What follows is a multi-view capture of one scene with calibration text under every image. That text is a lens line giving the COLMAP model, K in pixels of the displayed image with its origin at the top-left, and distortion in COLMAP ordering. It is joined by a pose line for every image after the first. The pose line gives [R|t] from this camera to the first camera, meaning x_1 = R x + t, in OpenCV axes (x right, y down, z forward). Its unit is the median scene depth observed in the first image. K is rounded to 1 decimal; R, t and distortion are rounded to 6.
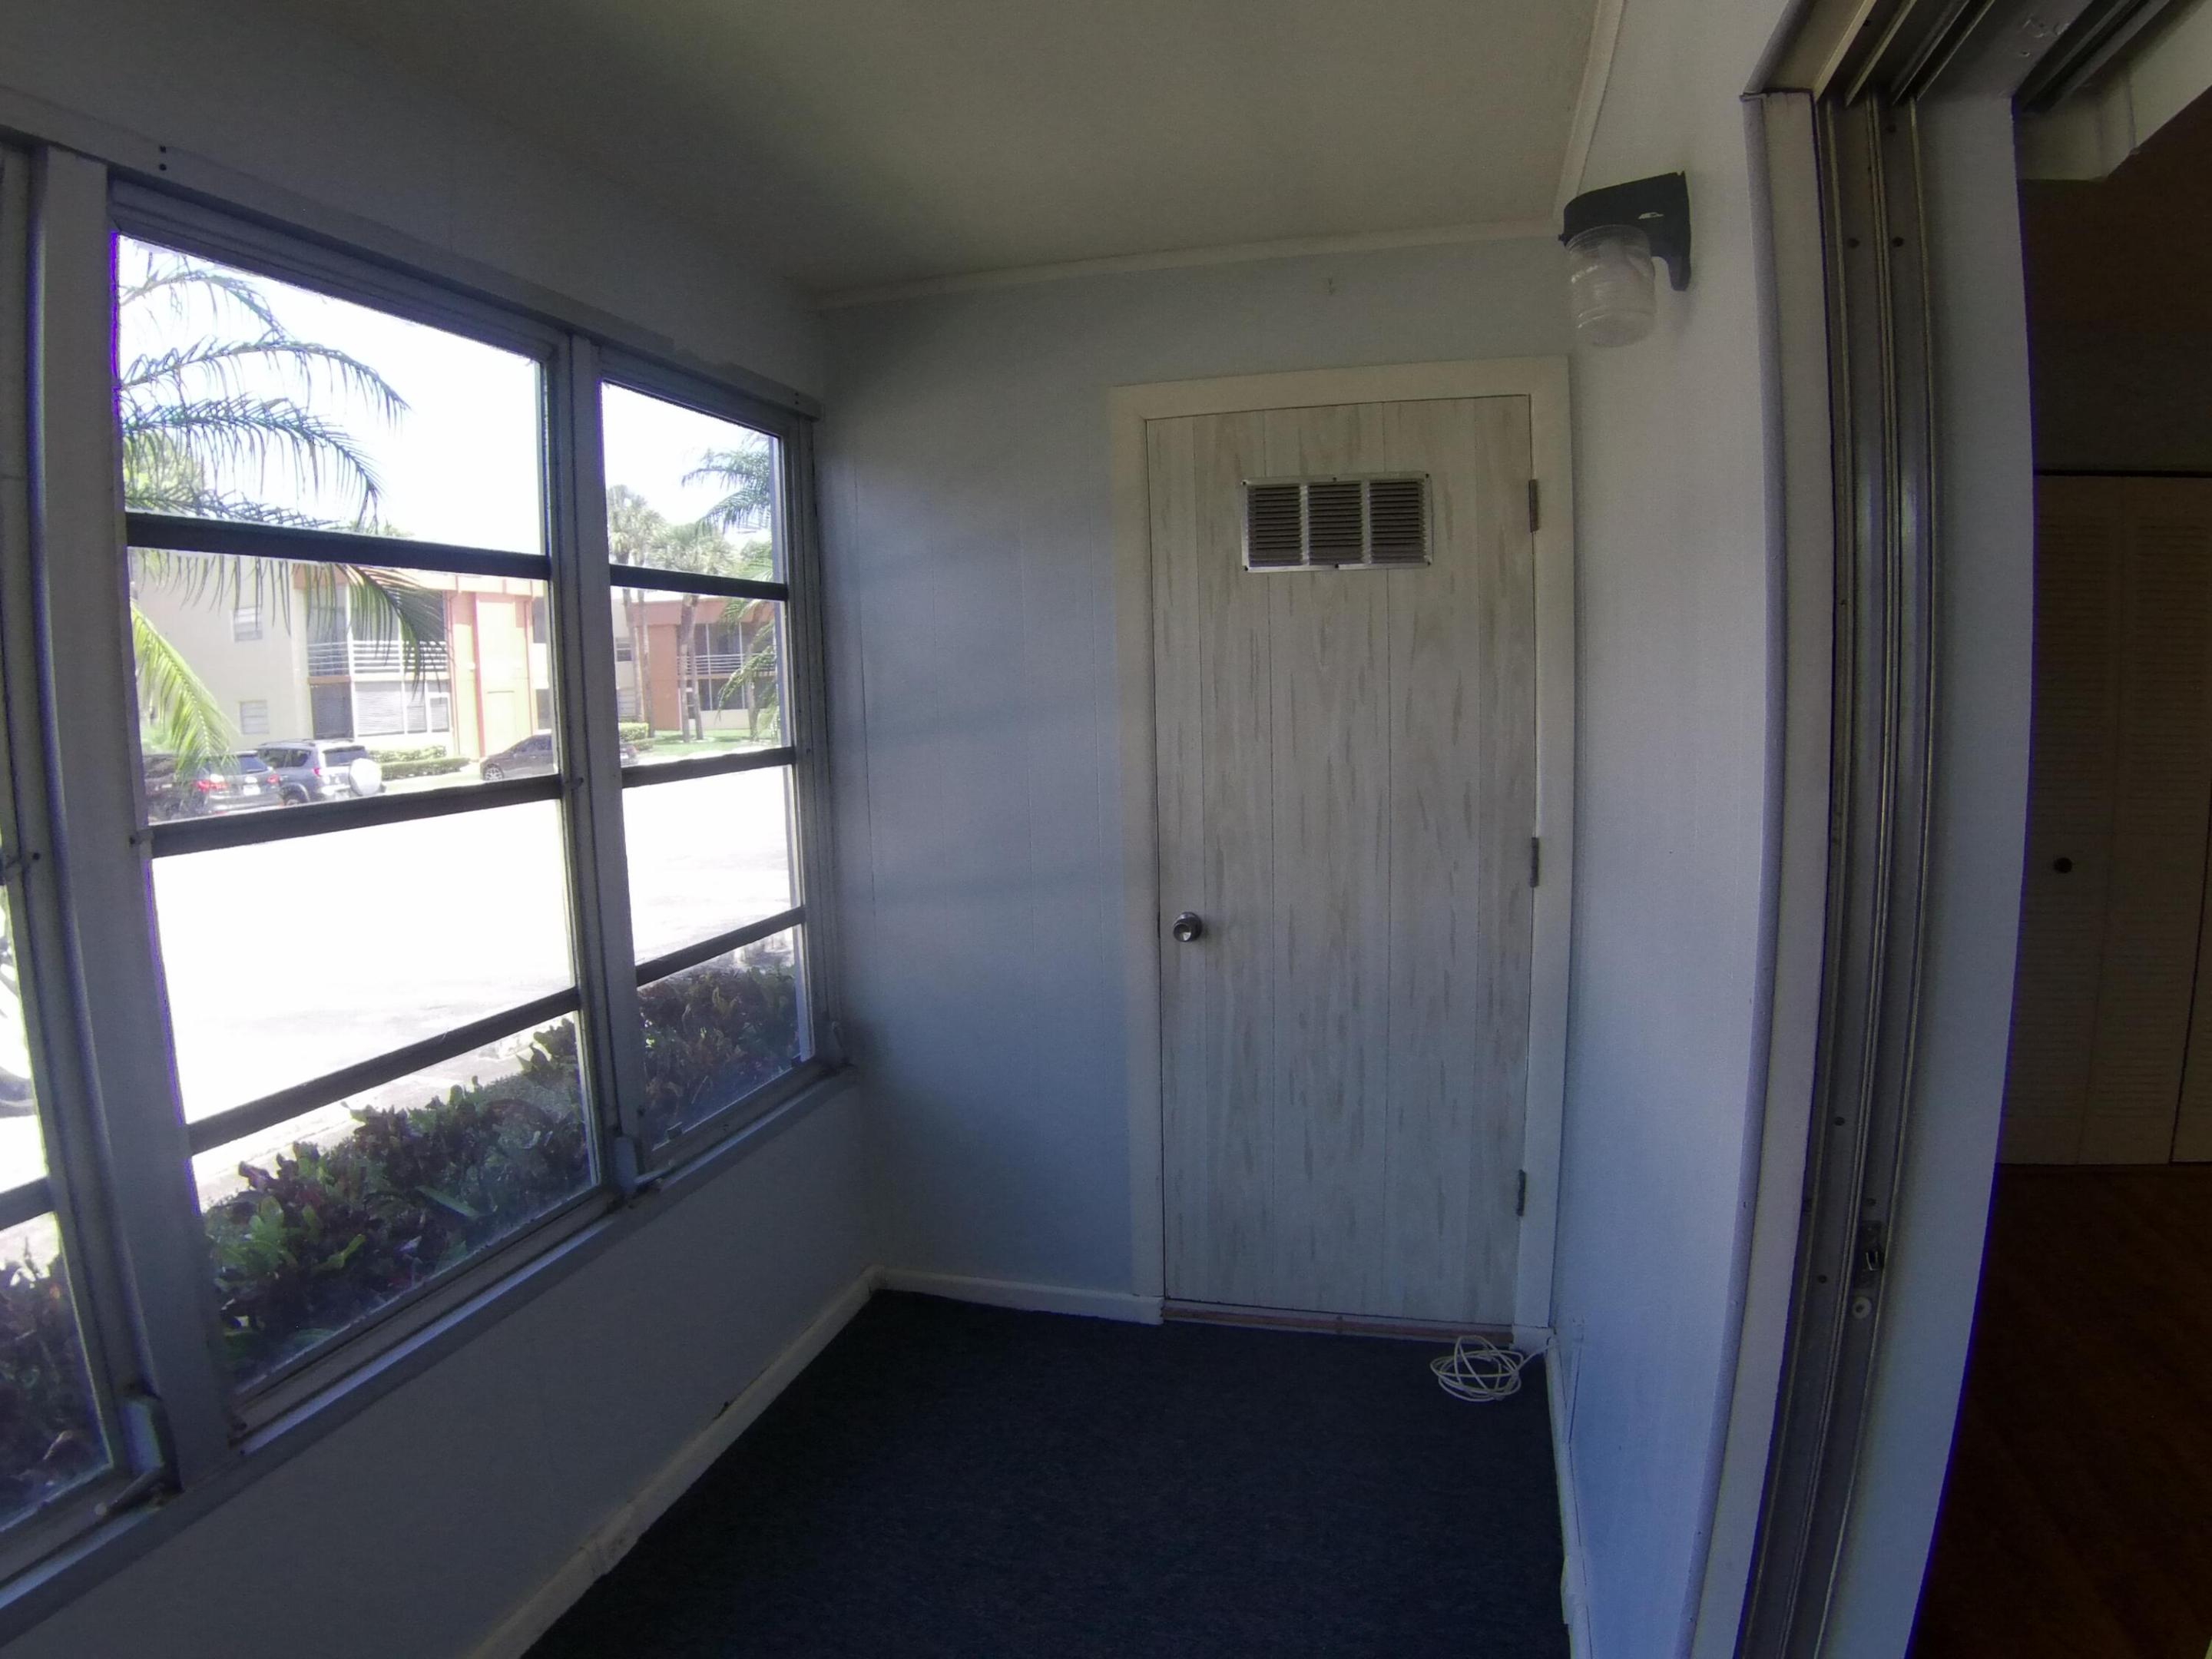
lens RADIAL K [[1252.6, 0, 1061.0], [0, 1252.6, 878.6], [0, 0, 1]] dist [-0.158125, 0.028551]
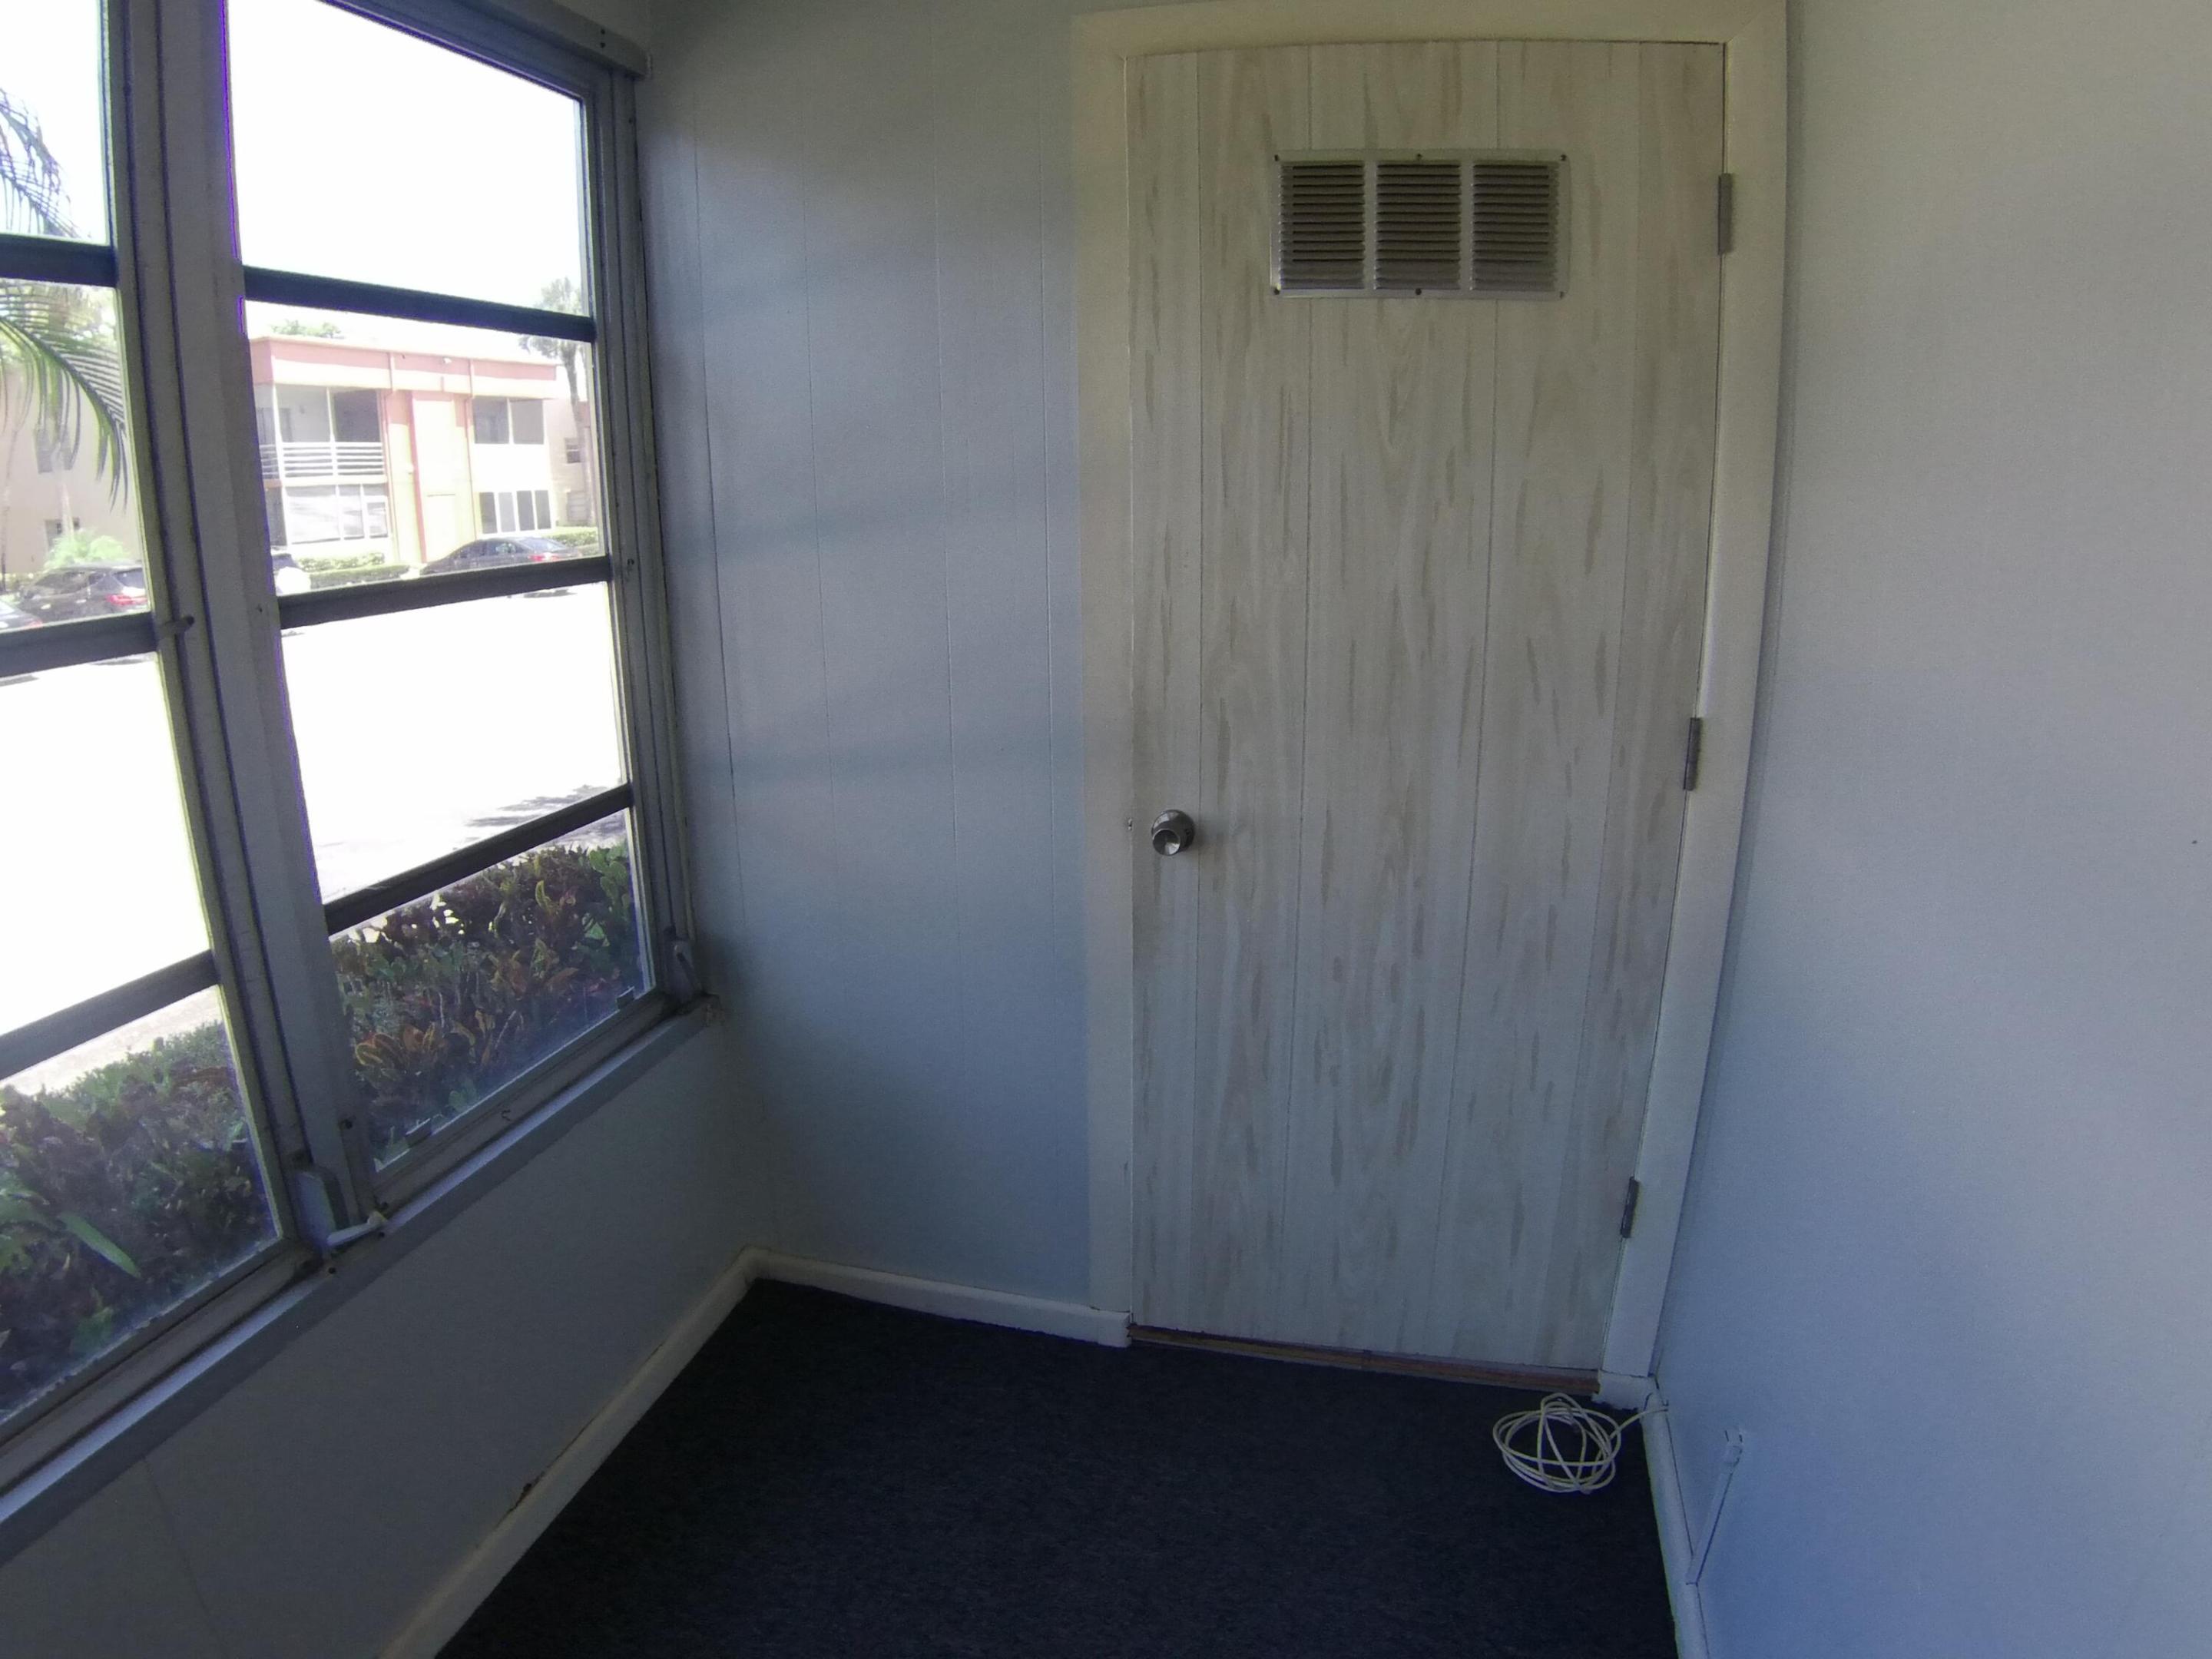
lens RADIAL K [[1280.3, 0, 1106.0], [0, 1280.3, 829.5], [0, 0, 1]] dist [-0.181103, 0.039218]
pose [[0.997862, 0.008128, 0.064856, 0.020341], [-0.014918, 0.994369, 0.104914, -0.036201], [-0.063638, -0.105657, 0.992364, 0.326024]]
